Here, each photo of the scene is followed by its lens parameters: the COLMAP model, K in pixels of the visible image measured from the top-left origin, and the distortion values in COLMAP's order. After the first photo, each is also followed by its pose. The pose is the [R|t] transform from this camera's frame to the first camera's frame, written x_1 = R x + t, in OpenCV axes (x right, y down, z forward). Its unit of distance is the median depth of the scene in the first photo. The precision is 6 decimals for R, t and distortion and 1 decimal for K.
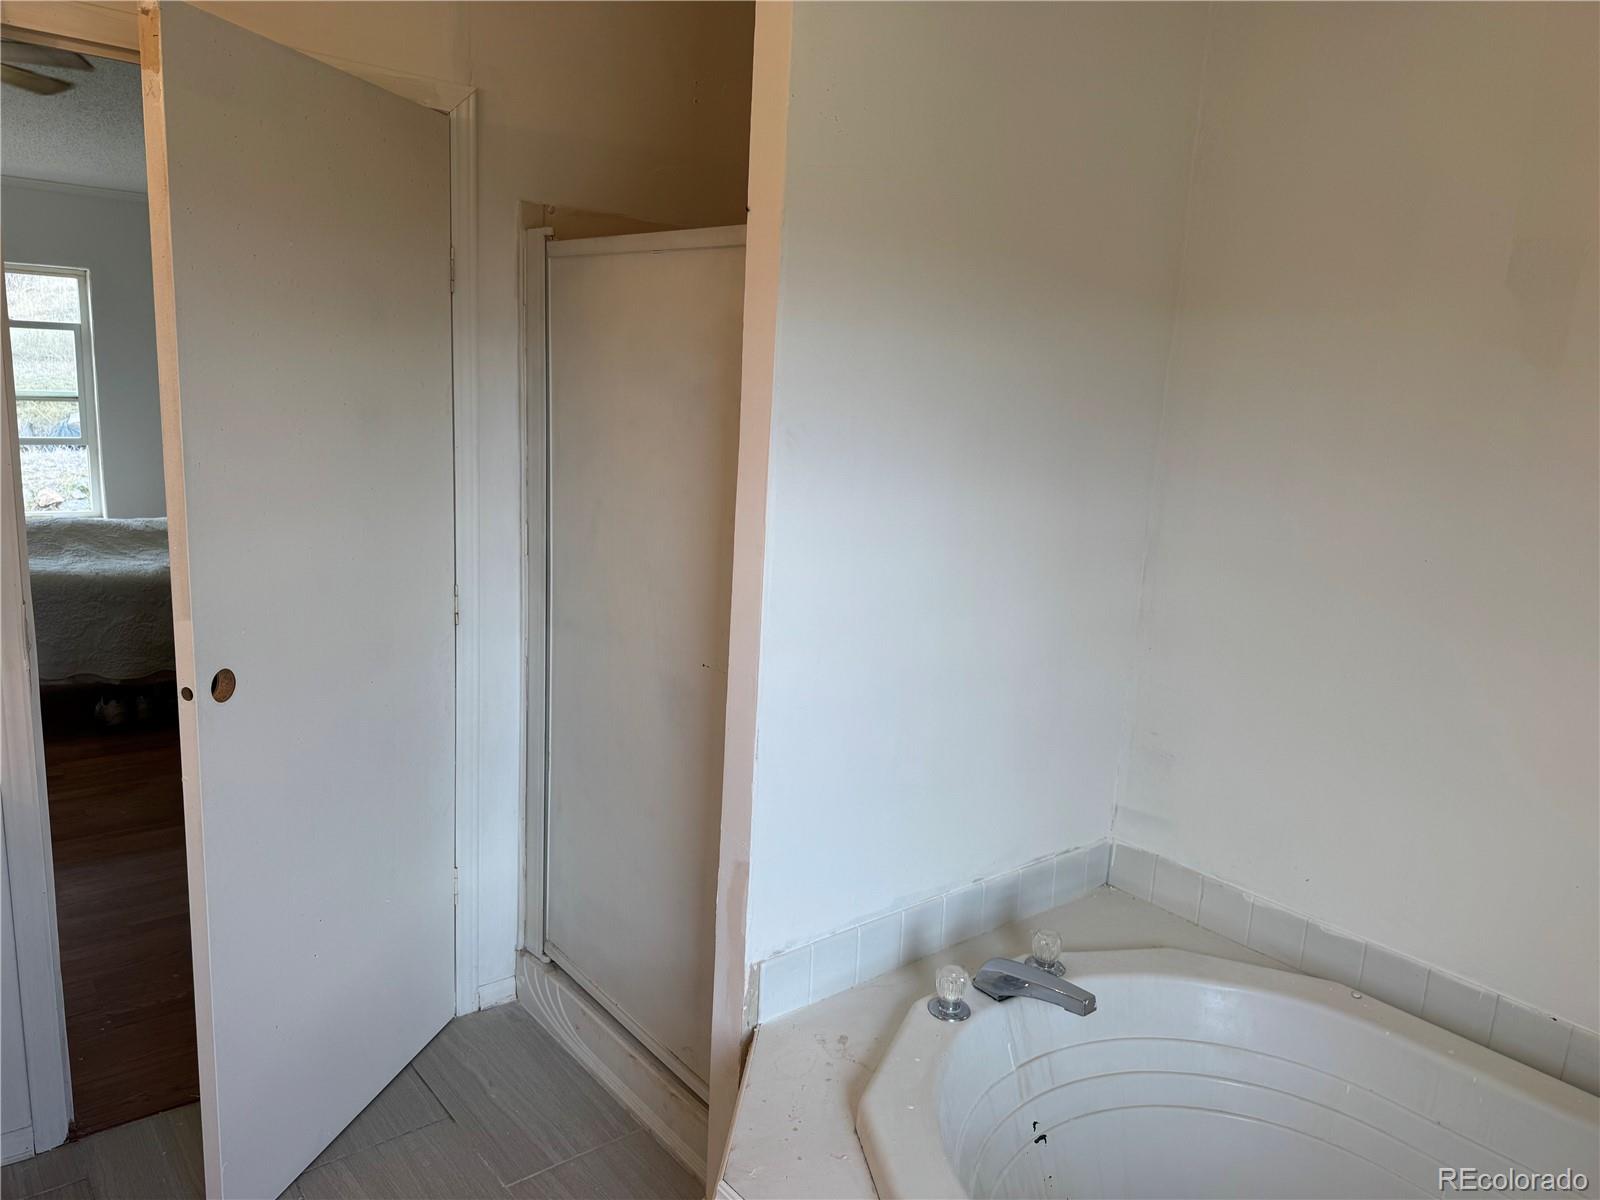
lens RADIAL K [[1121.0, 0, 800.0], [0, 1121.0, 600.0], [0, 0, 1]] dist [0.107882, -0.137910]
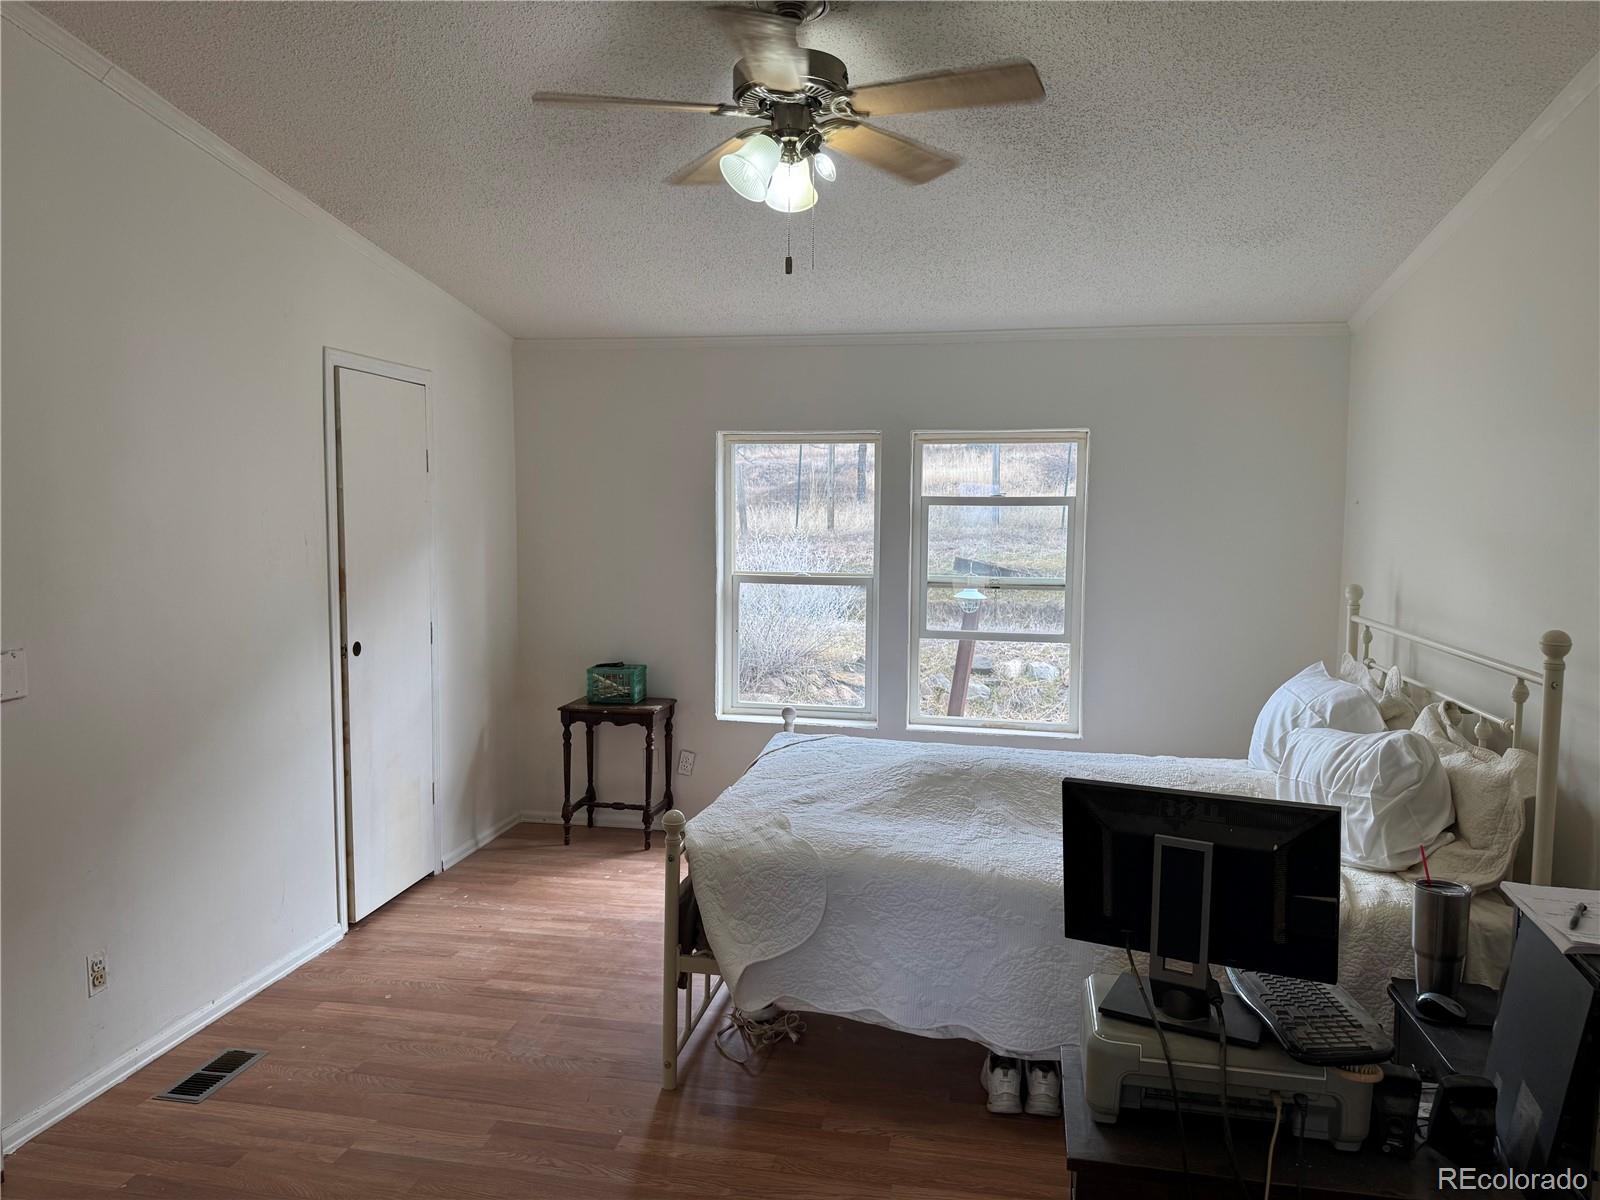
lens RADIAL K [[1121.0, 0, 800.0], [0, 1121.0, 600.0], [0, 0, 1]] dist [0.107882, -0.137910]
pose [[0.650679, 0.018577, -0.759126, -0.182564], [-0.125636, 0.988556, -0.083497, -0.097538], [0.748887, 0.149704, 0.645567, 0.437238]]
